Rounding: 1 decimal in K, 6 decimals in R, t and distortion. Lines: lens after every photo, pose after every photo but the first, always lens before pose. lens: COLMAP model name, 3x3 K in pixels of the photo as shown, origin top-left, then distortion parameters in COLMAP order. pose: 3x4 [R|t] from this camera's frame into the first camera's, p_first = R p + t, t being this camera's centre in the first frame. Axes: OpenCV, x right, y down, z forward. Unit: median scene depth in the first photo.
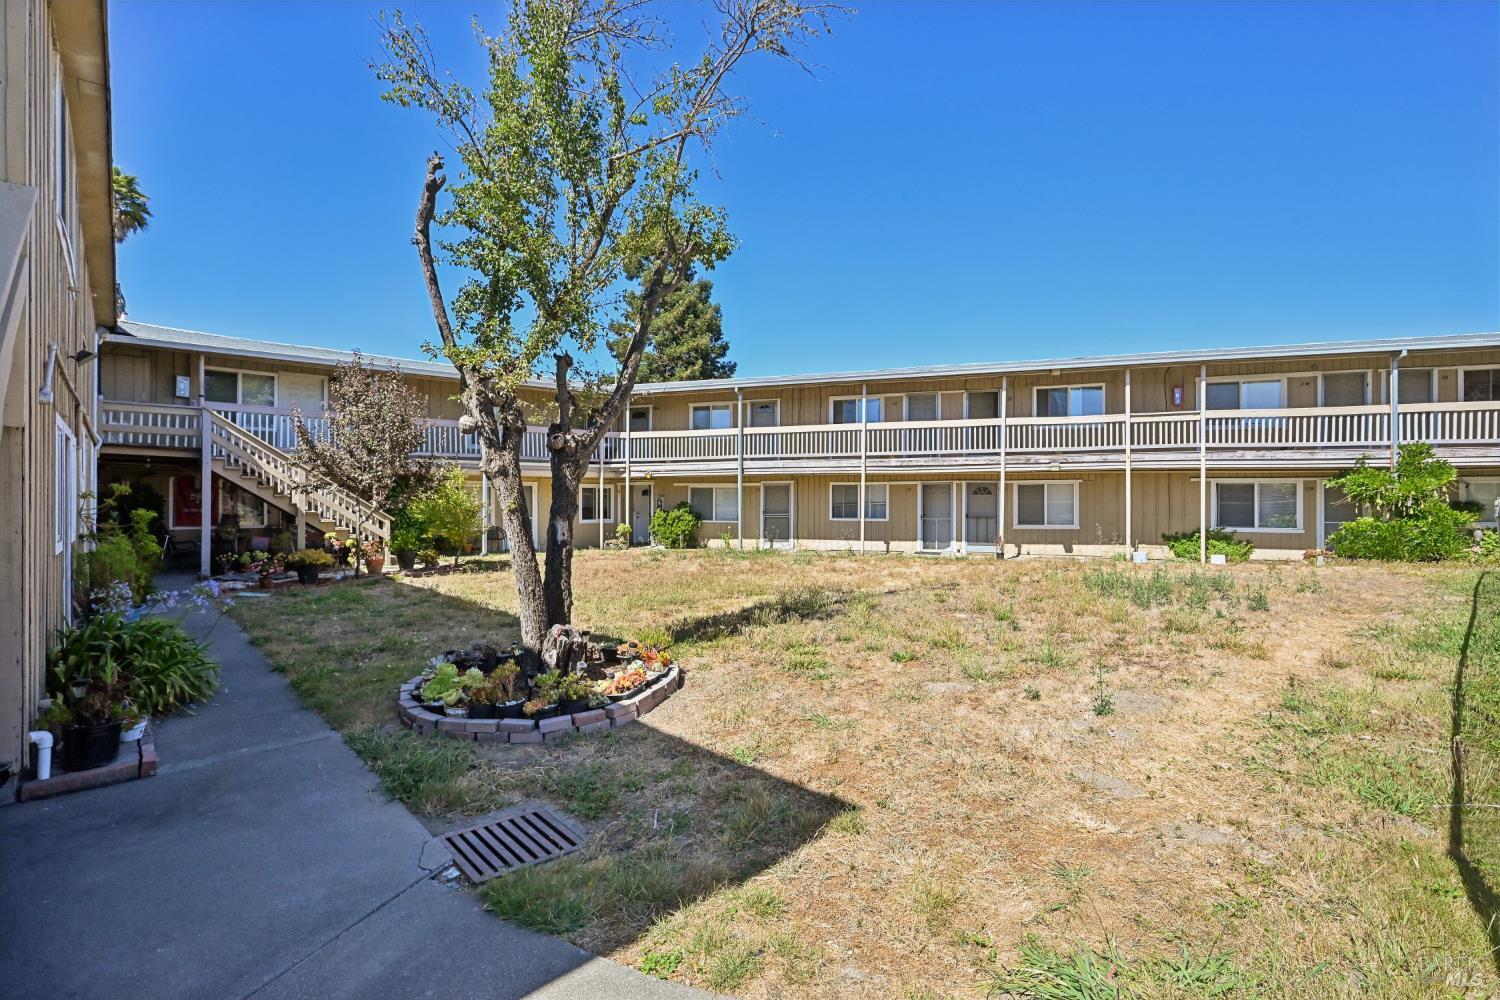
lens RADIAL K [[681.5, 0, 750.5], [0, 681.5, 500.0], [0, 0, 1]] dist [-0.000567, -0.000029]
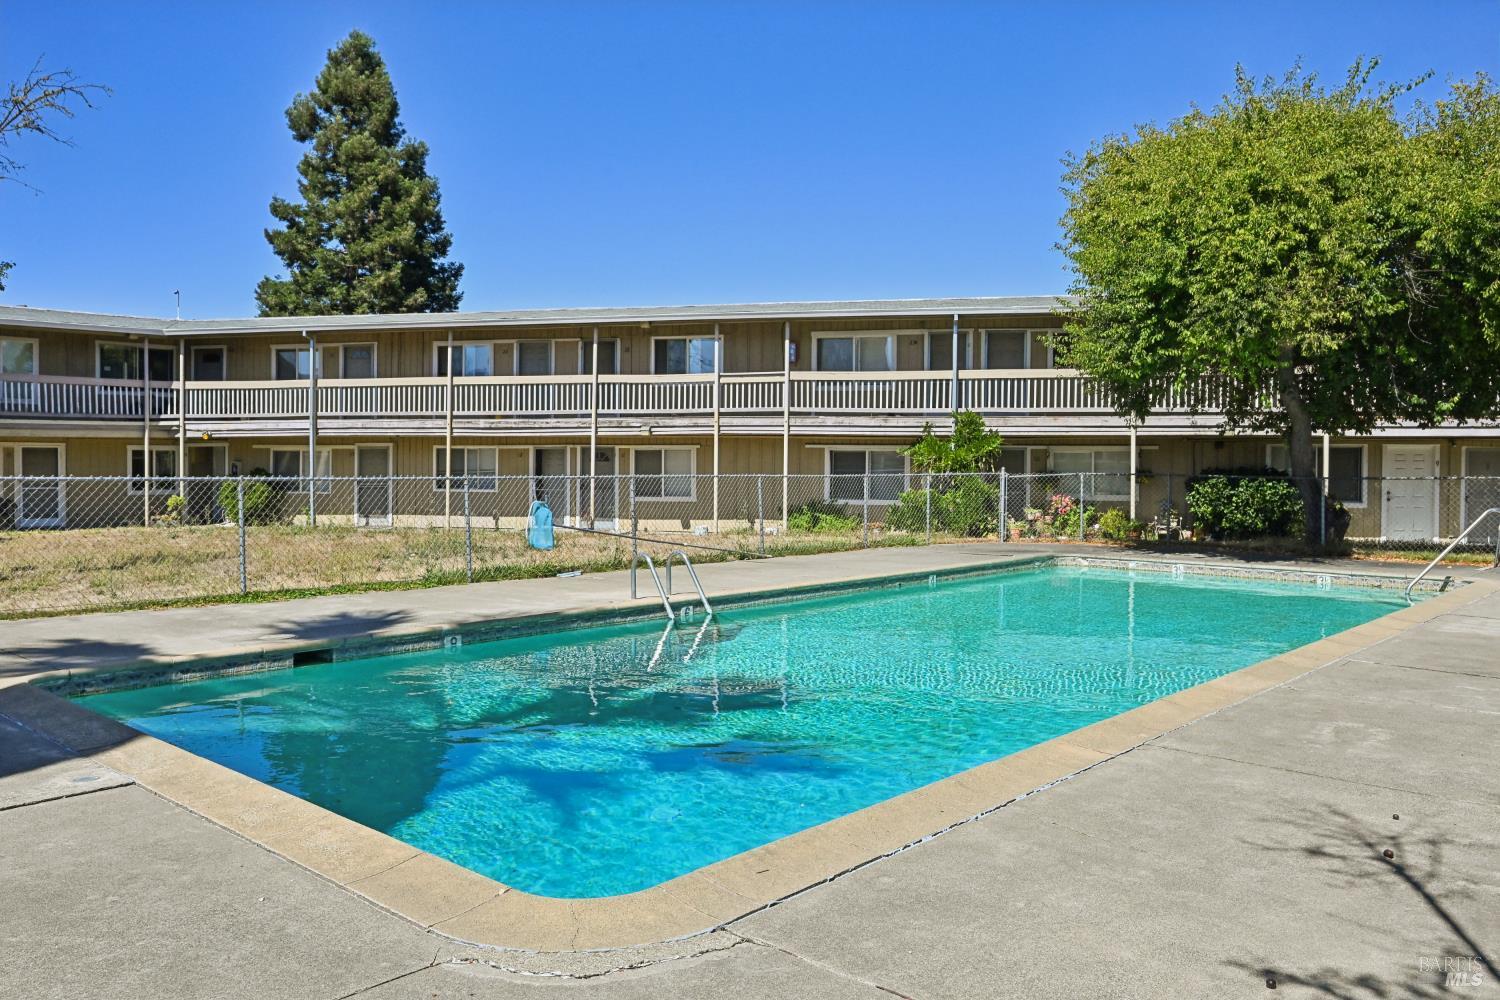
lens RADIAL K [[1157.9, 0, 750.8], [0, 1157.9, 487.2], [0, 0, 1]] dist [-0.004321, -0.000027]
pose [[0.995803, 0.003615, 0.091449, 0.388477], [-0.005277, 0.999825, 0.017937, -0.002831], [-0.091369, -0.018344, 0.995648, -0.453356]]
